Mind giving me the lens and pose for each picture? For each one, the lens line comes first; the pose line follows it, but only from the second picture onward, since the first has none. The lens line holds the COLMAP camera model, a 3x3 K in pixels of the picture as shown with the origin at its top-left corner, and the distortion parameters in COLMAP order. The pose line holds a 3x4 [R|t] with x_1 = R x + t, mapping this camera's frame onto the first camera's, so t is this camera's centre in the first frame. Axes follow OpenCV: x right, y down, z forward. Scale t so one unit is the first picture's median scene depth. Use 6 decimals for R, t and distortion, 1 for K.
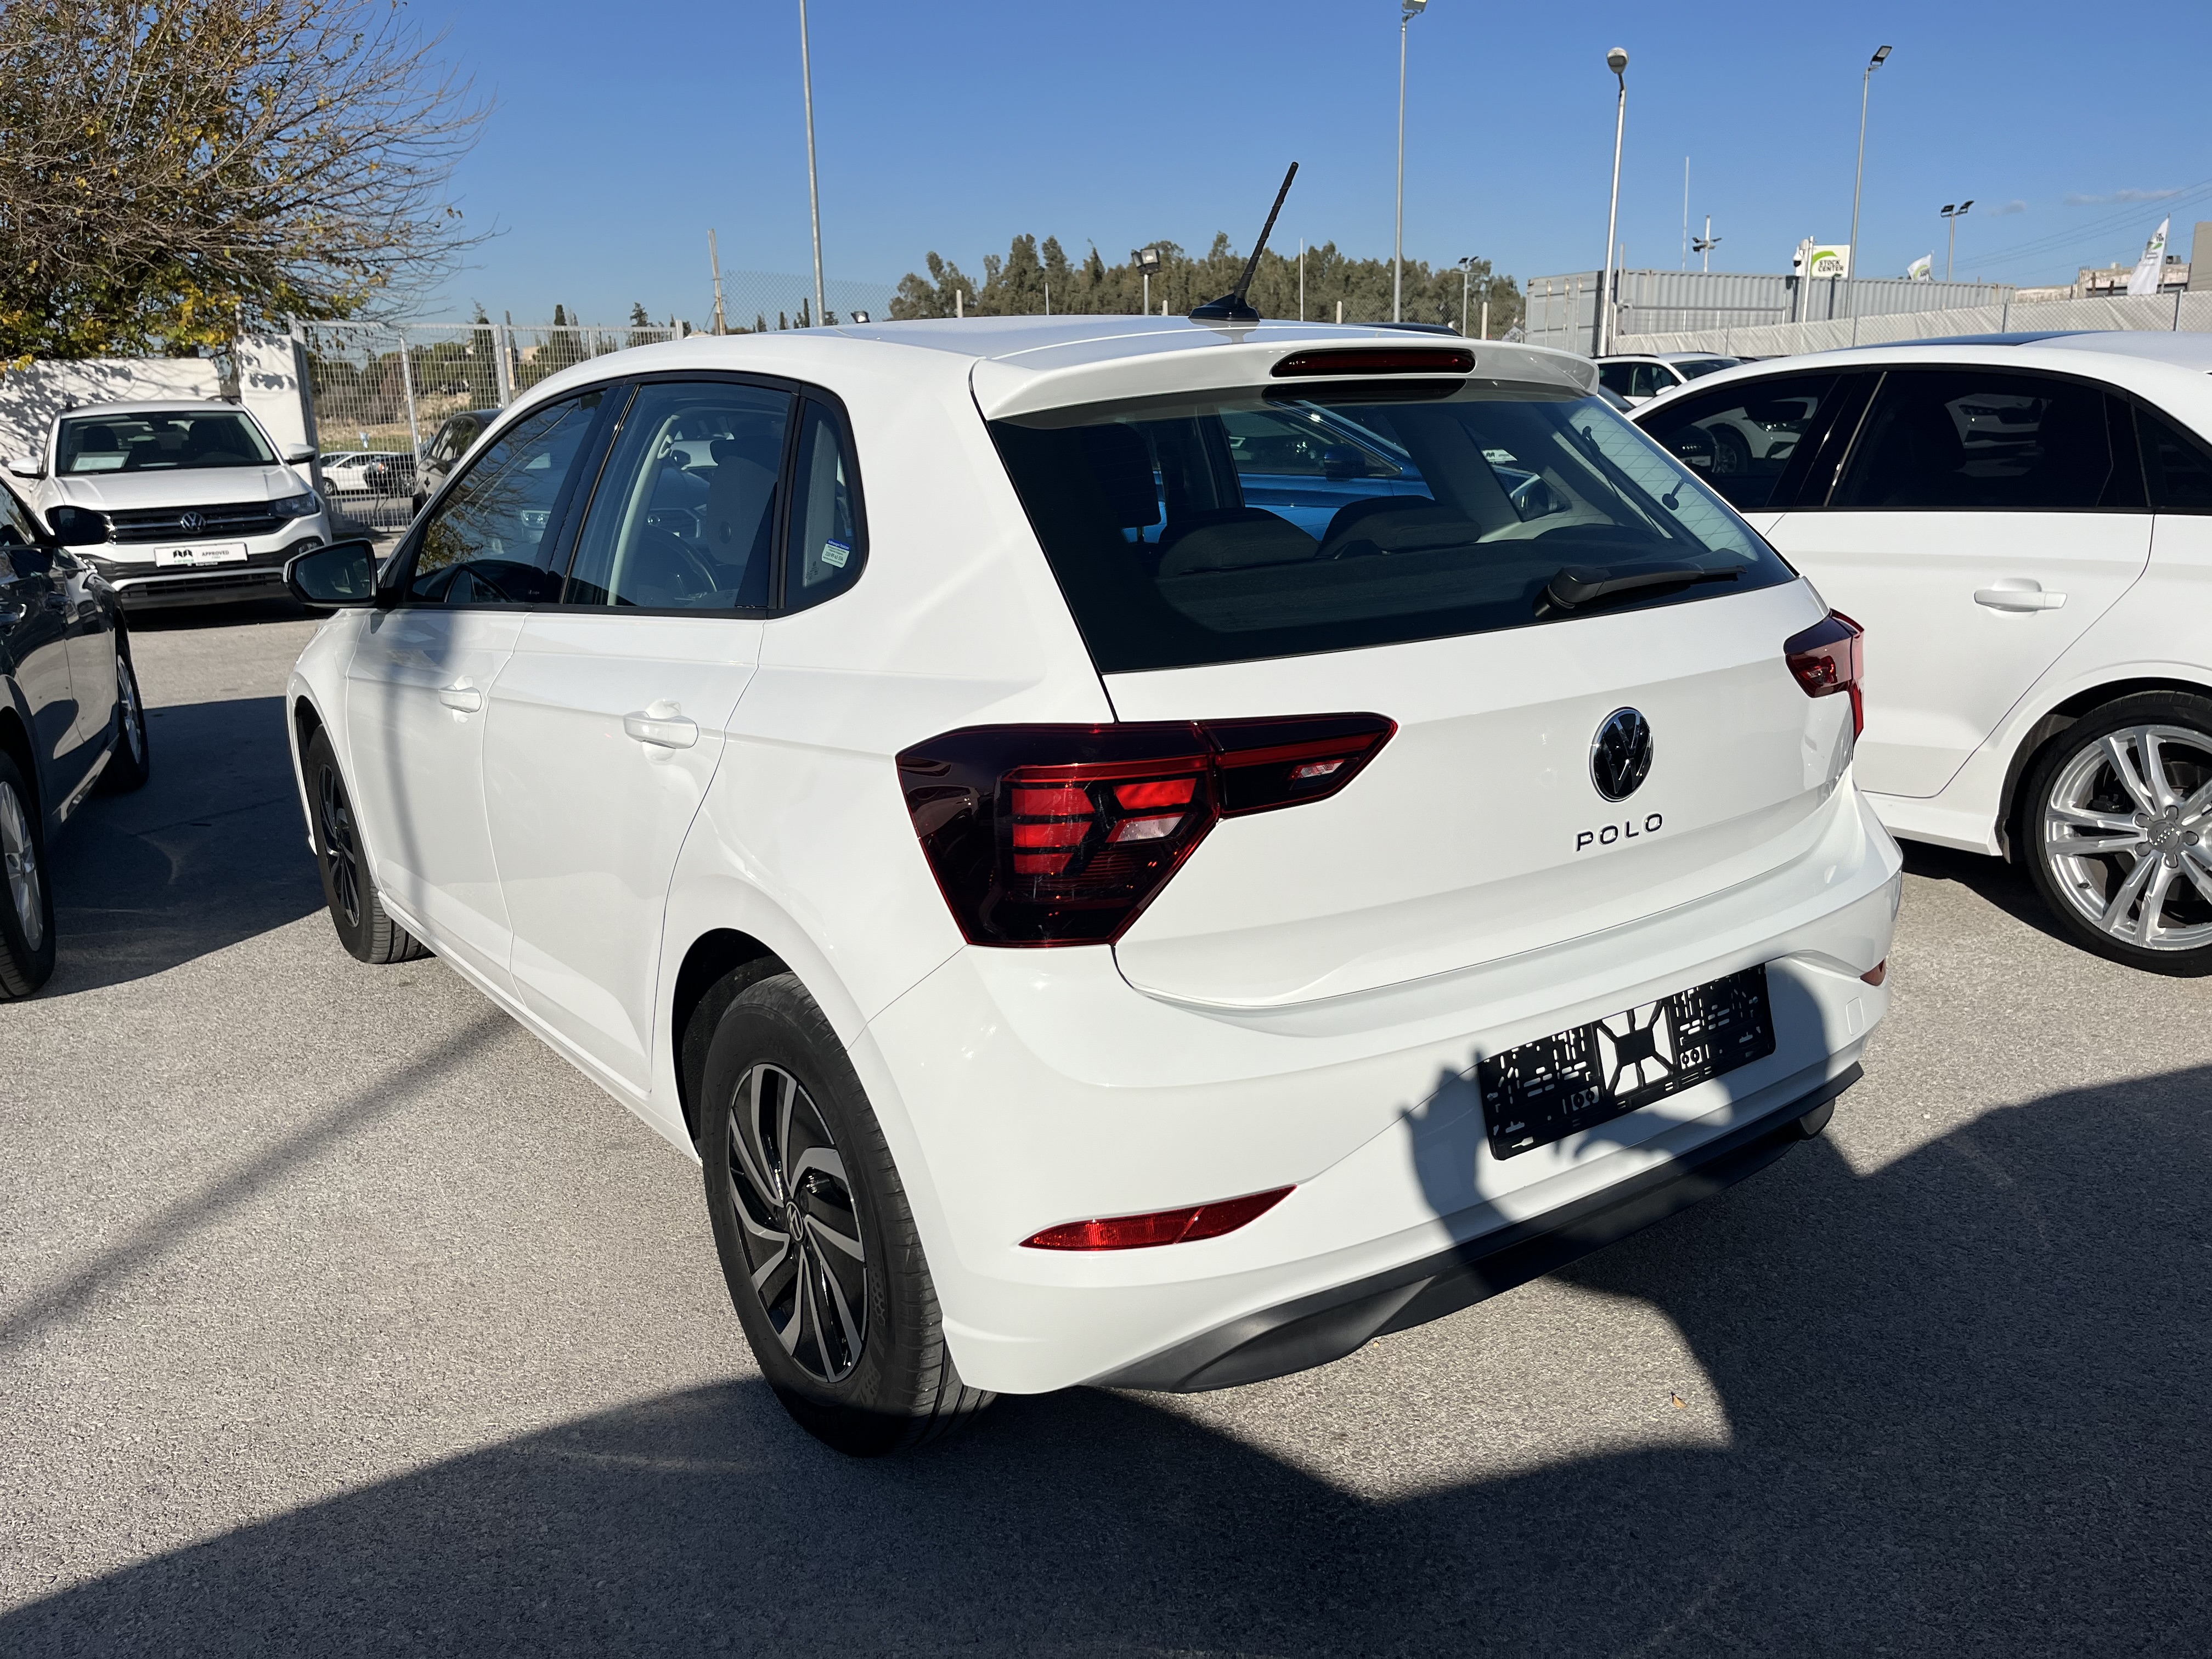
lens RADIAL K [[1710.2, 0, 1098.8], [0, 1710.2, 847.3], [0, 0, 1]] dist [0.047600, -0.075769]
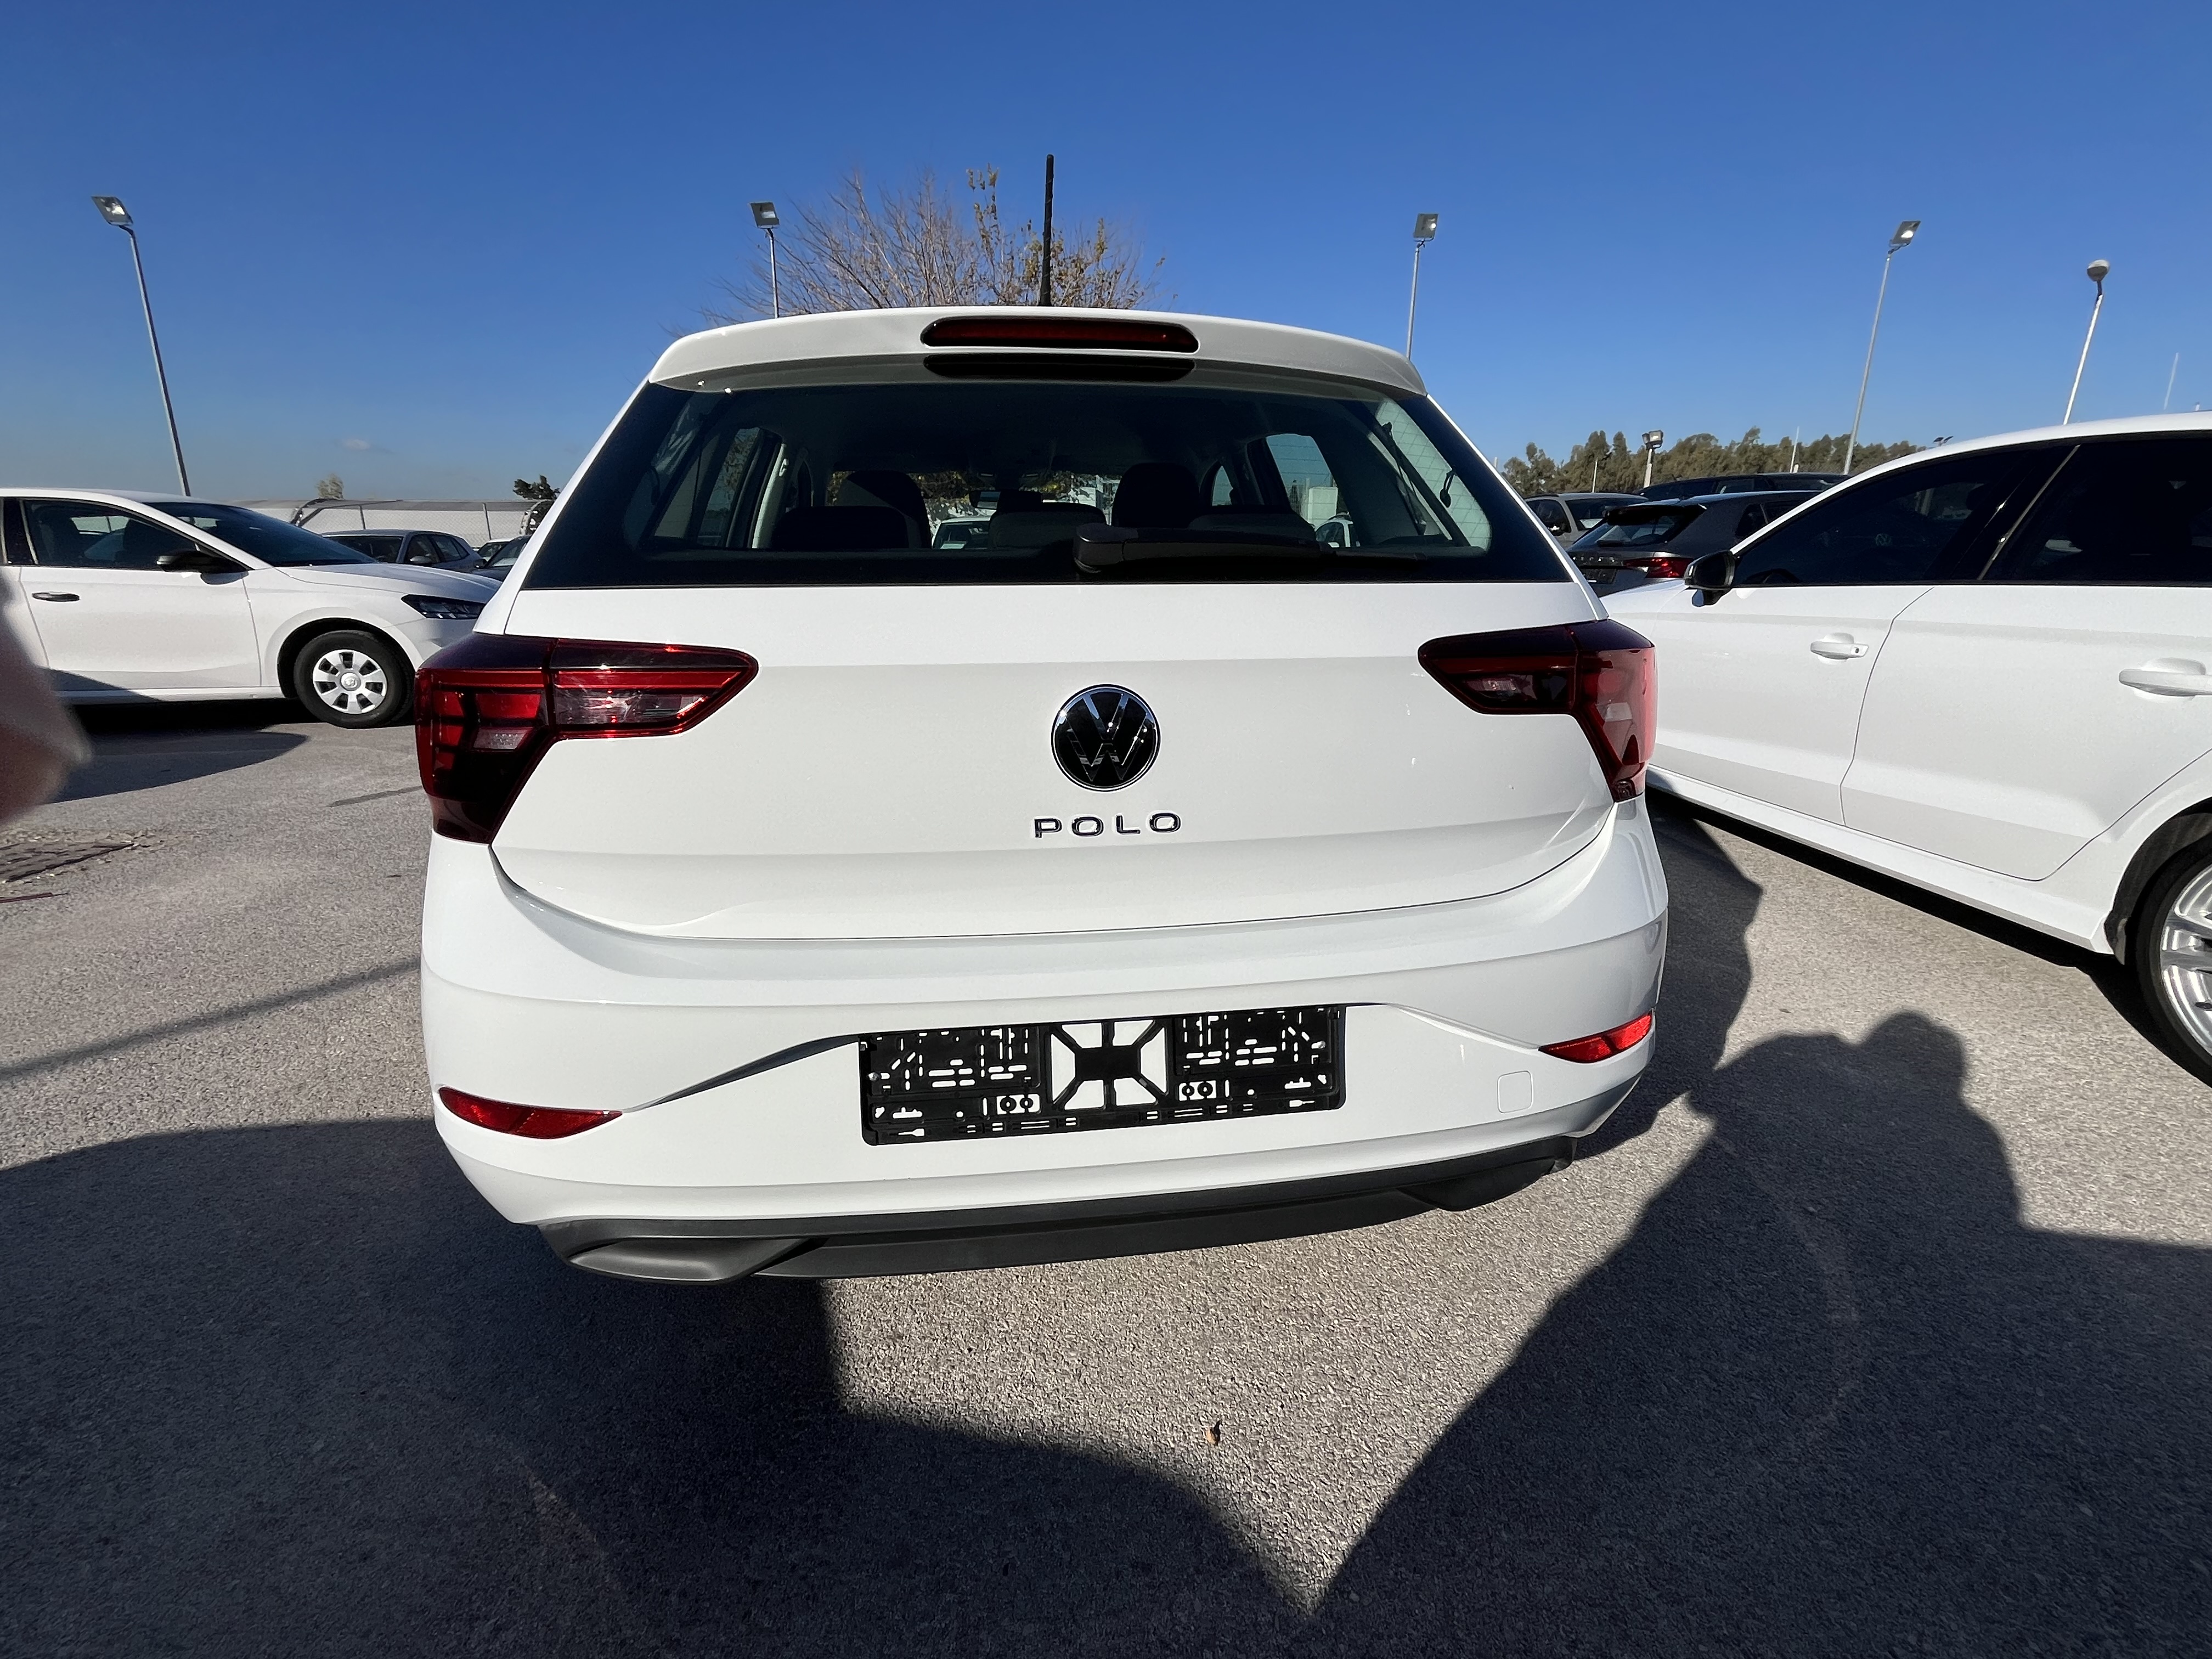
lens RADIAL K [[989.1, 0, 1109.3], [0, 989.1, 822.7], [0, 0, 1]] dist [-0.009467, 0.002635]
pose [[0.881704, 0.153869, -0.446006, 0.373300], [-0.141930, 0.988039, 0.060287, -0.029011], [0.449948, 0.010147, 0.892997, 0.377902]]
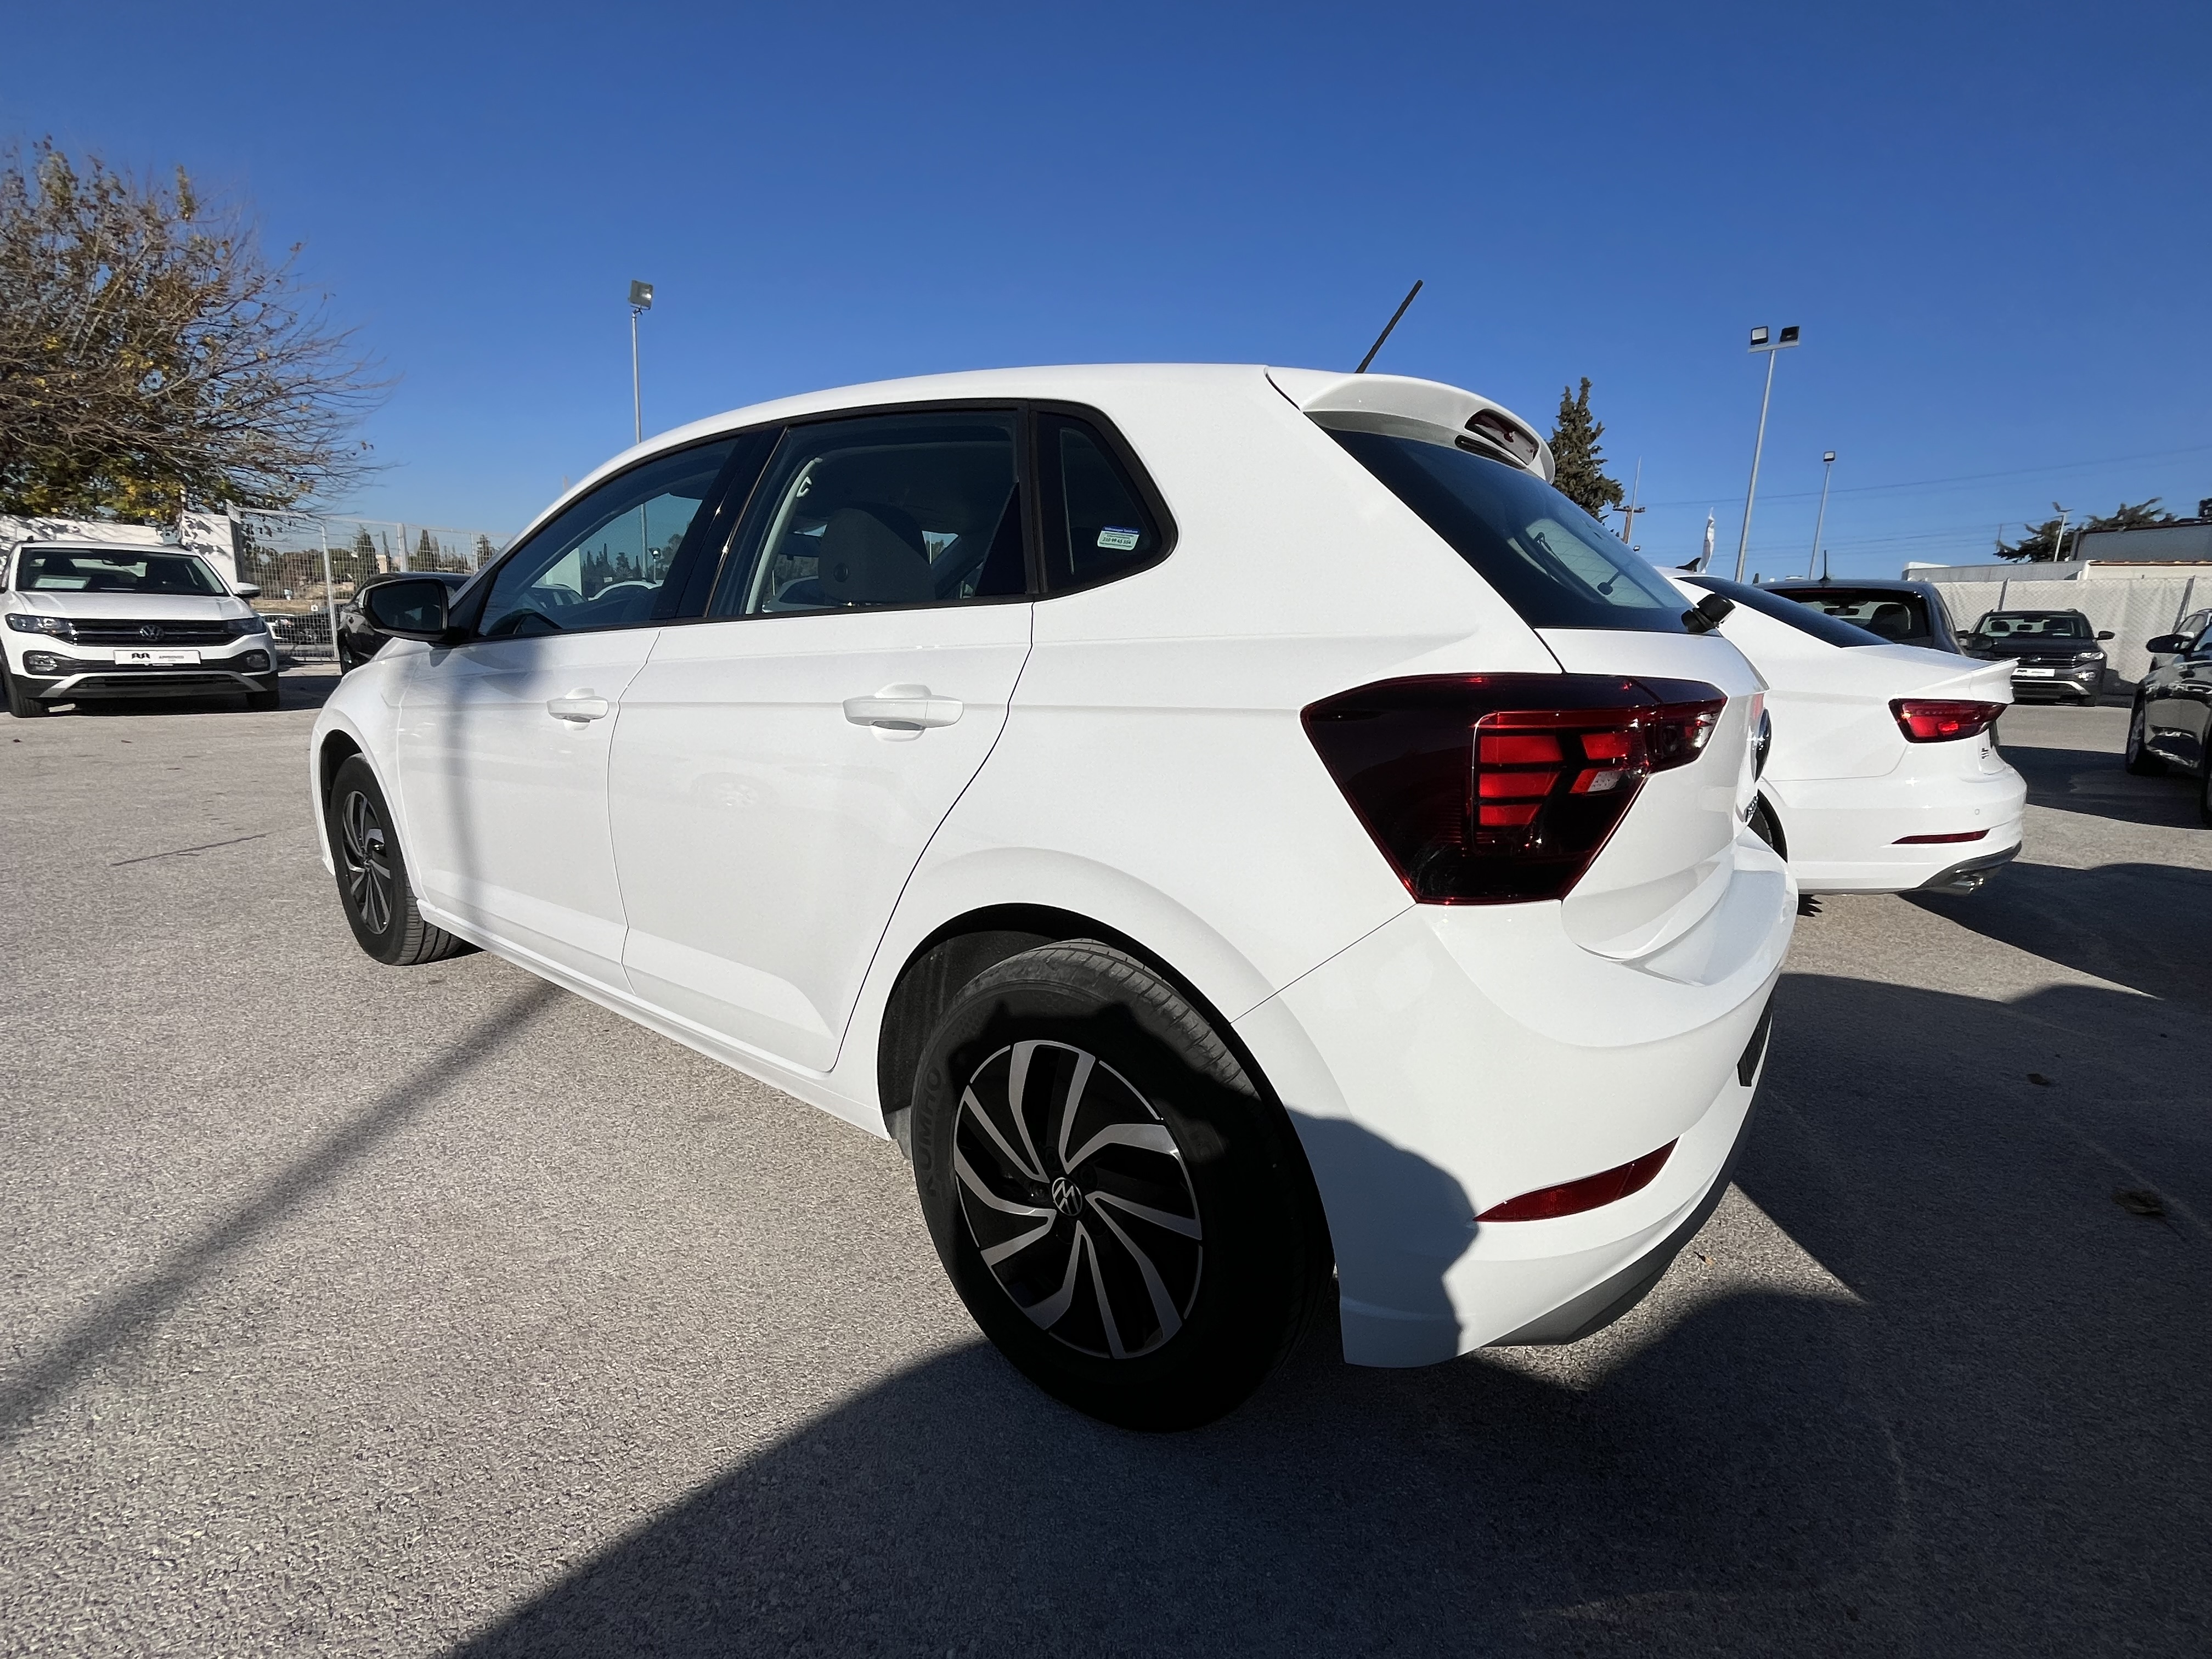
lens RADIAL K [[989.1, 0, 1094.8], [0, 989.1, 827.0], [0, 0, 1]] dist [-0.009467, 0.002635]
pose [[0.953047, 0.007302, 0.302734, -0.252999], [0.011190, 0.998177, -0.059304, 0.027871], [-0.302615, 0.059907, 0.951228, 0.326220]]
